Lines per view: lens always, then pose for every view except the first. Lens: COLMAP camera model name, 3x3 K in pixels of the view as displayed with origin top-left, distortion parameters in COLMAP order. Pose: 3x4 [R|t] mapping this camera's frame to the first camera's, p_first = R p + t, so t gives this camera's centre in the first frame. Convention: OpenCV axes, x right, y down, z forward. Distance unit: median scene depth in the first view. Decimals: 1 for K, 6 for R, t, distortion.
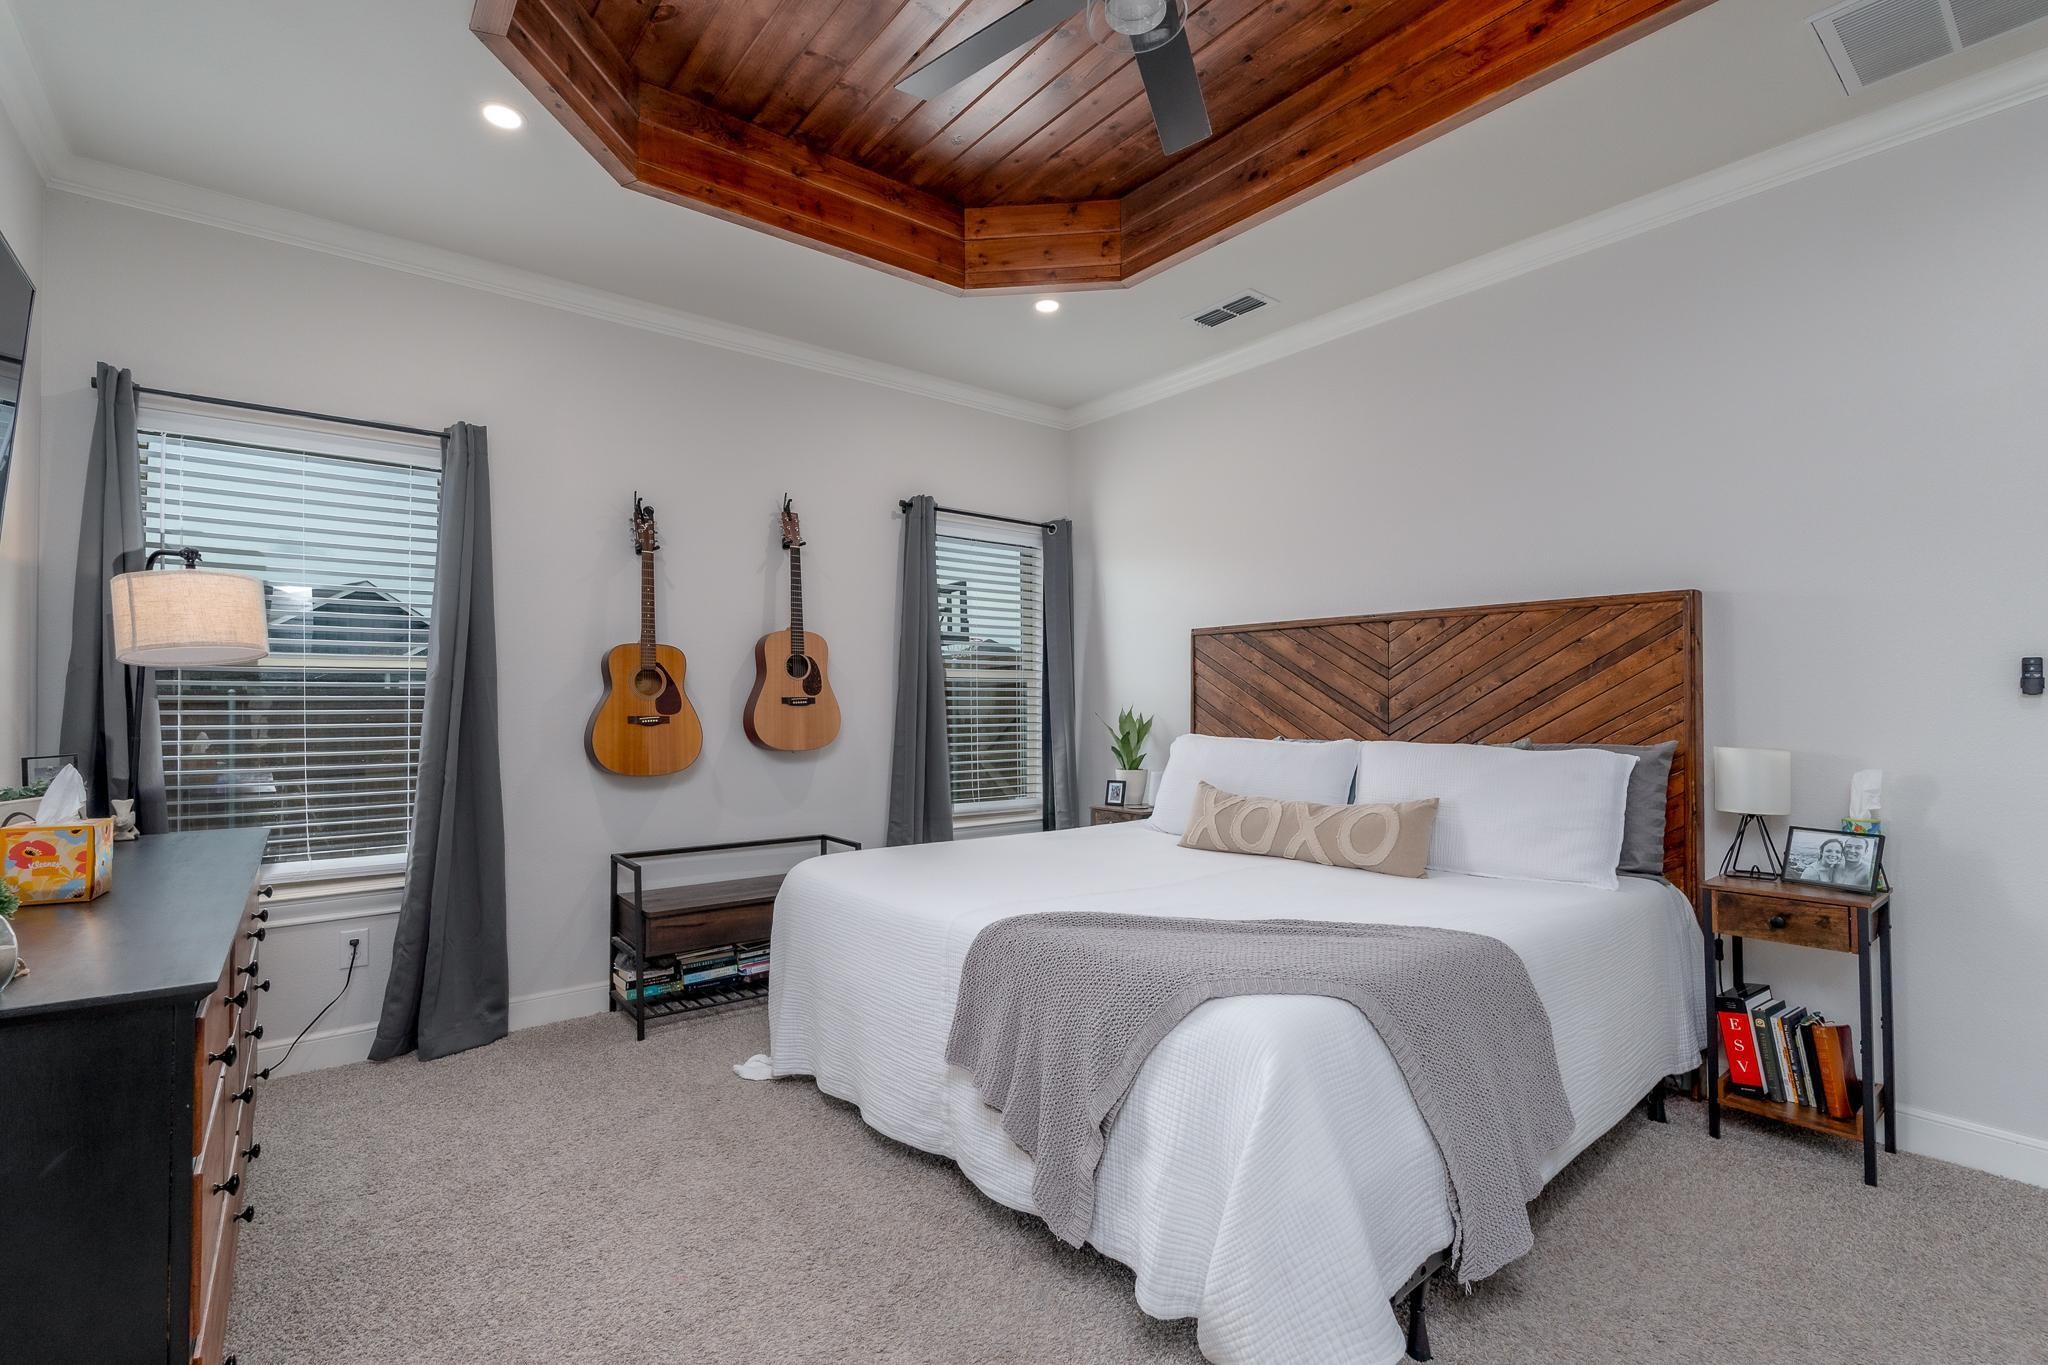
lens RADIAL K [[911.4, 0, 1027.7], [0, 911.4, 685.8], [0, 0, 1]] dist [-0.004653, -0.000061]
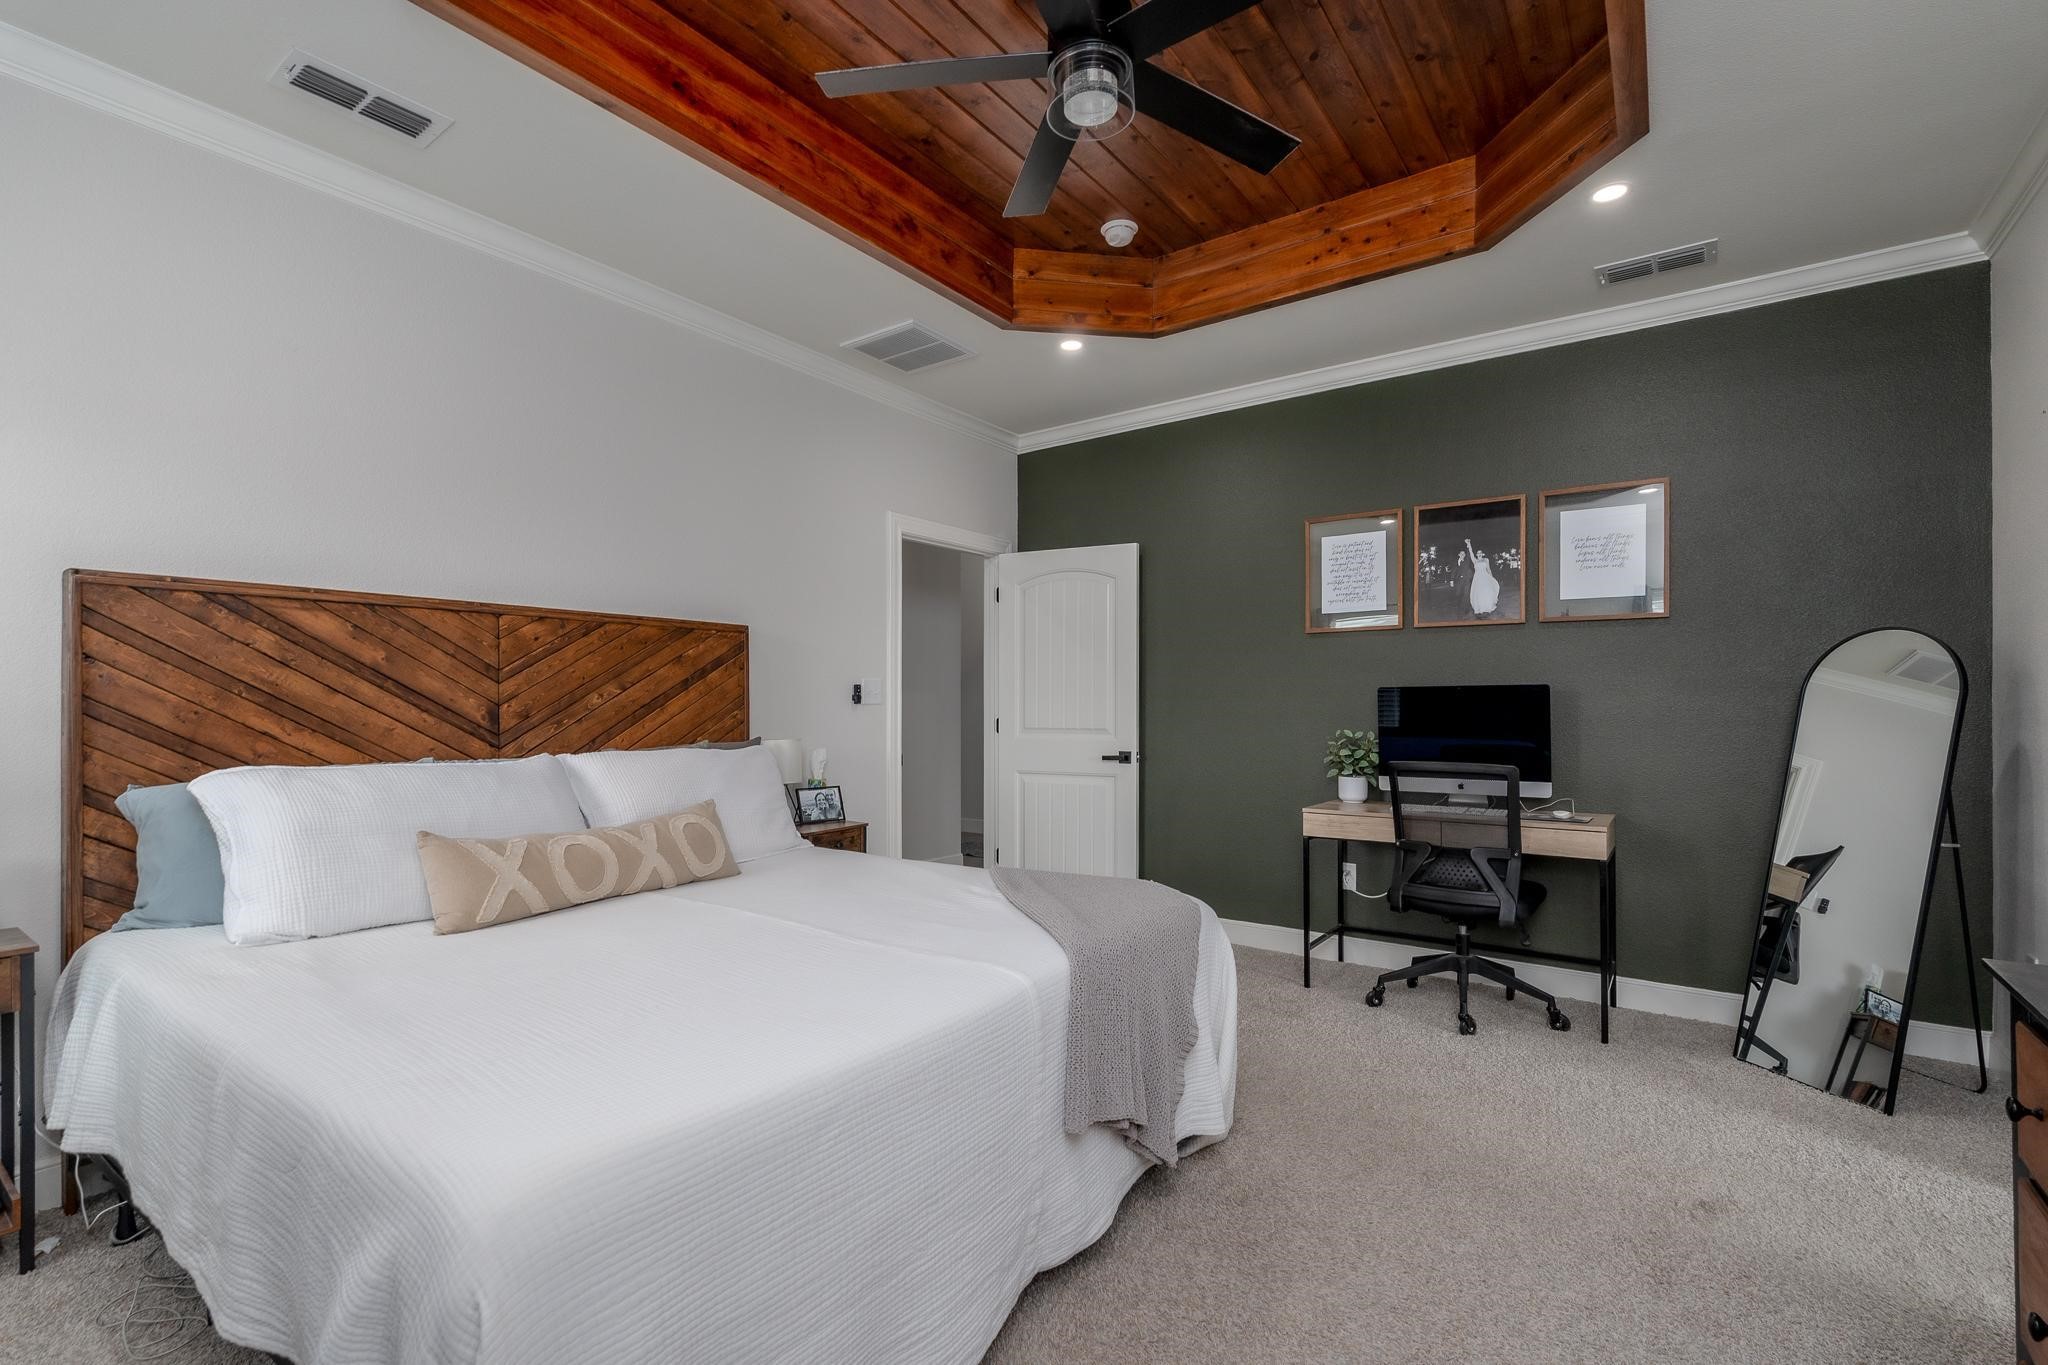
lens RADIAL K [[911.4, 0, 981.4], [0, 911.4, 701.6], [0, 0, 1]] dist [-0.004653, -0.000061]
pose [[-0.231426, 0.006727, 0.972829, -0.589573], [-0.012662, 0.999871, -0.009927, 0.014516], [-0.972770, -0.014615, -0.231311, 0.846335]]
